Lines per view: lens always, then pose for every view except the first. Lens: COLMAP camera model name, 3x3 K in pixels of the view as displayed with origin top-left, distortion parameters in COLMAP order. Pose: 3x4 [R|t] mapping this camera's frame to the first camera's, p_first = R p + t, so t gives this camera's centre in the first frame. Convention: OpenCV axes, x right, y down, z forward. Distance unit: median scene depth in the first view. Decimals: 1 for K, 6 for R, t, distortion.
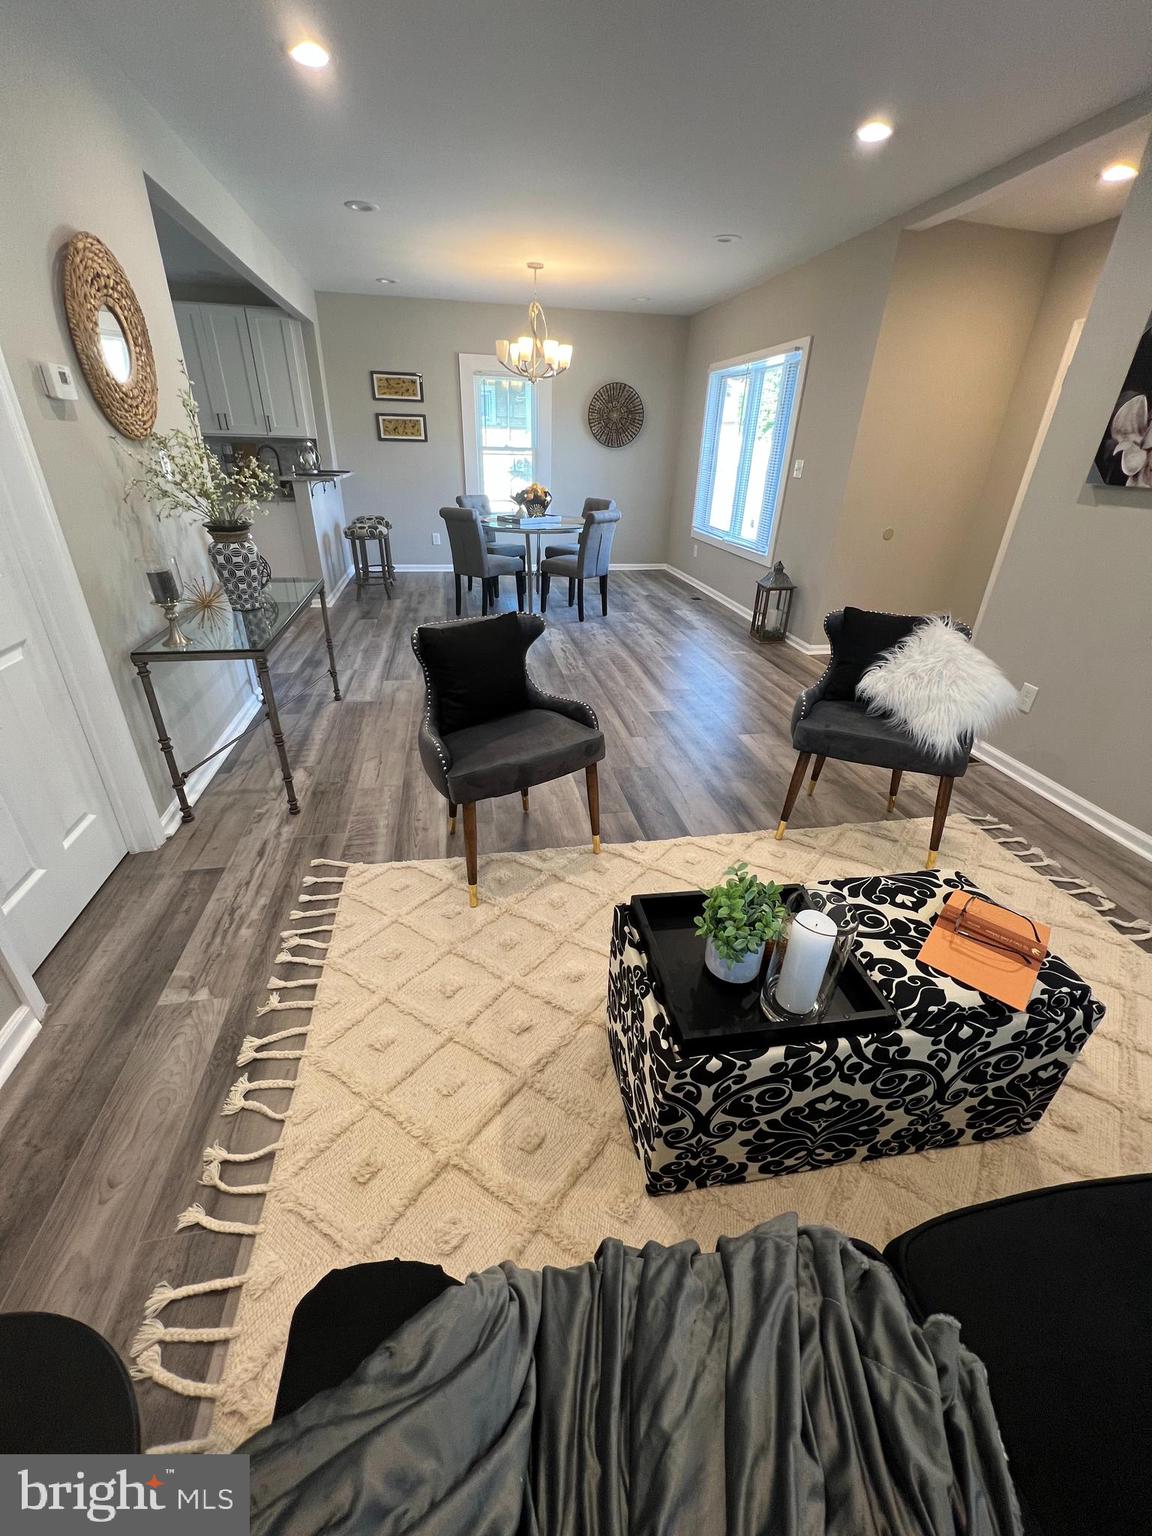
lens RADIAL K [[613.6, 0, 576.0], [0, 613.6, 768.0], [0, 0, 1]] dist [-0.002333, -0.000021]
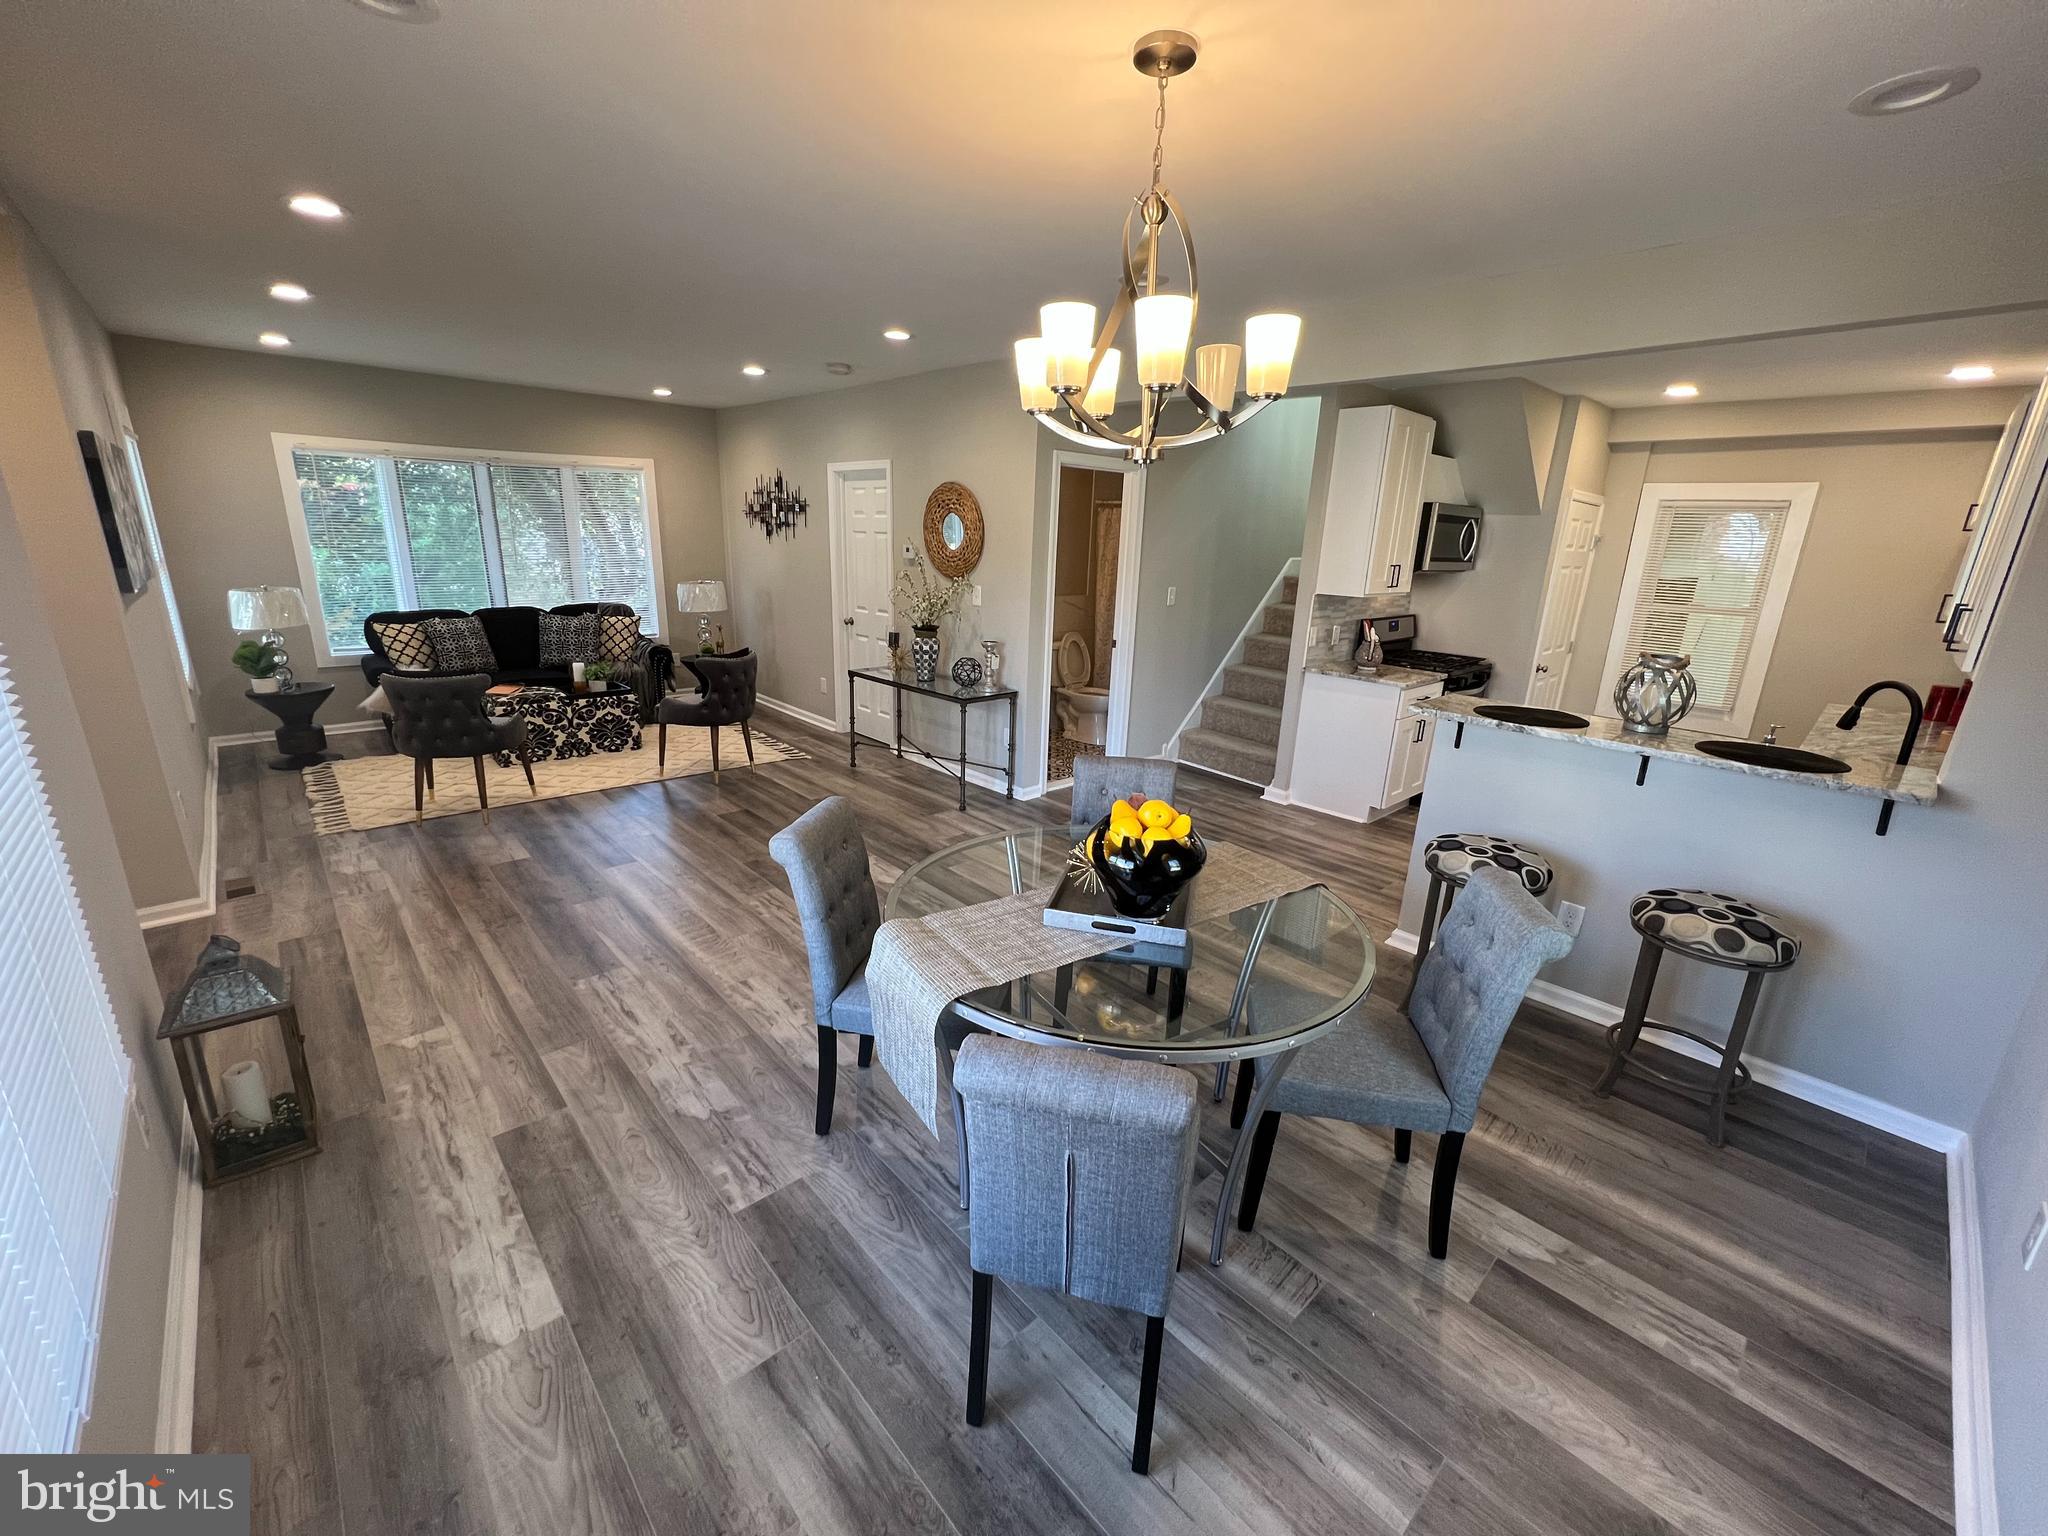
lens RADIAL K [[818.1, 0, 1024.0], [0, 818.1, 768.0], [0, 0, 1]] dist [-0.002333, -0.000021]
pose [[-0.842321, 0.091800, -0.531101, 0.217168], [-0.304007, 0.732757, 0.608808, -0.884175], [0.445056, 0.674270, -0.589309, 1.542733]]
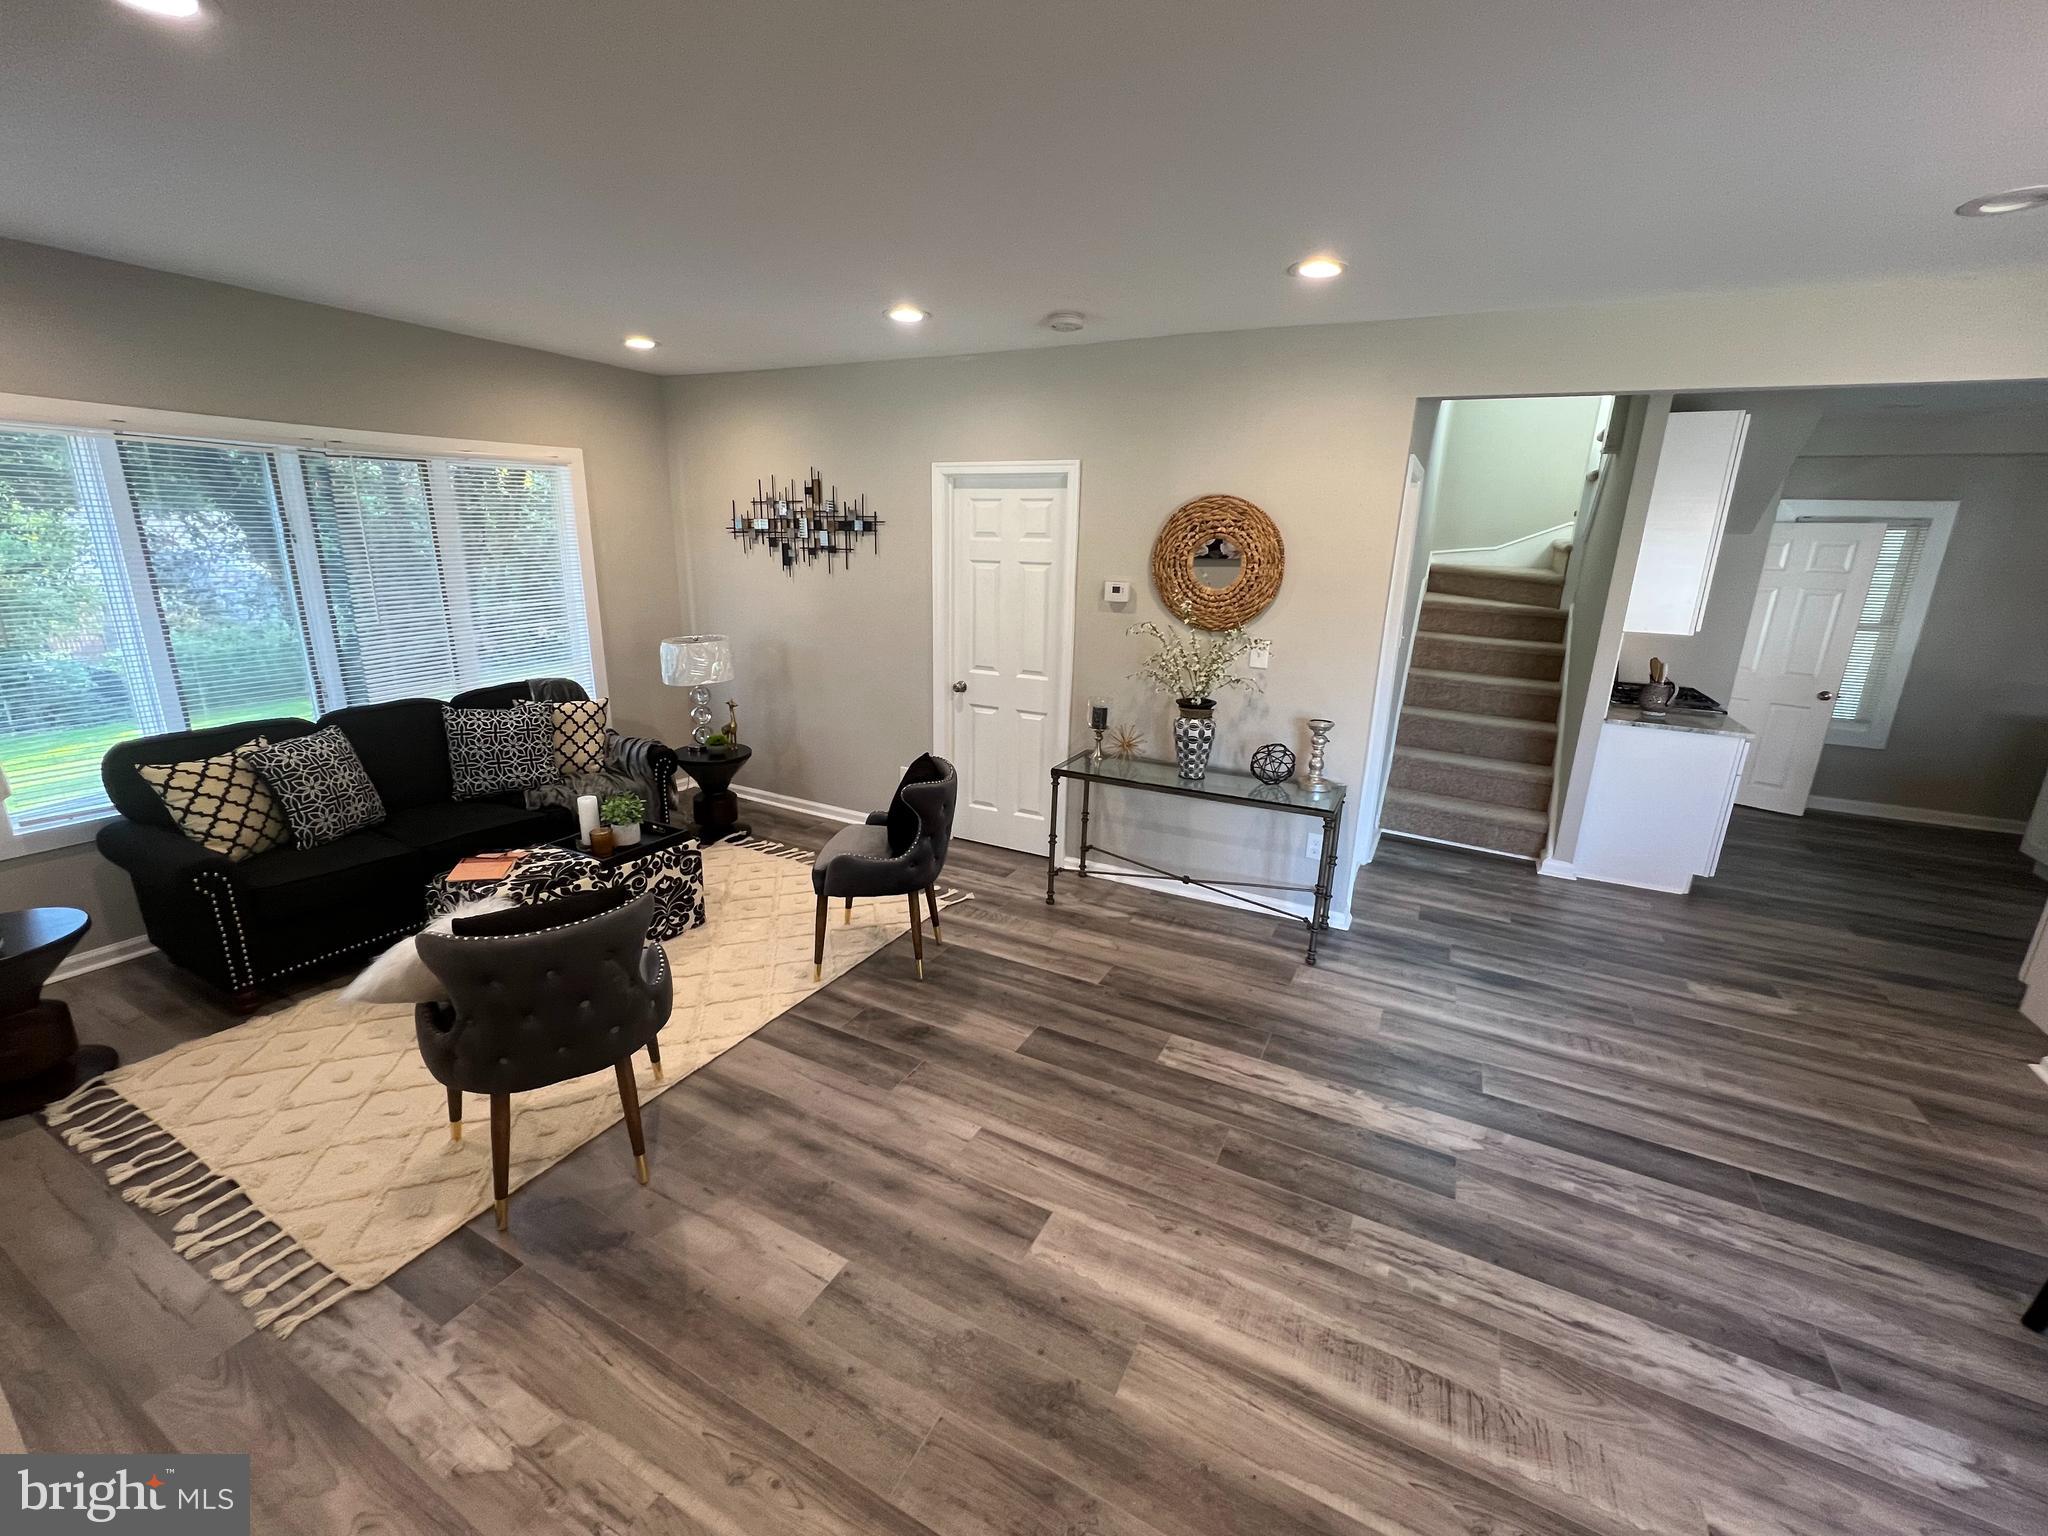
lens RADIAL K [[831.6, 0, 1024.0], [0, 831.6, 768.0], [0, 0, 1]] dist [-0.002171, -0.000162]
pose [[-0.615256, 0.164716, -0.770927, 0.467018], [-0.408042, 0.770194, 0.490207, -0.540122], [0.674509, 0.616173, -0.406655, 0.871655]]
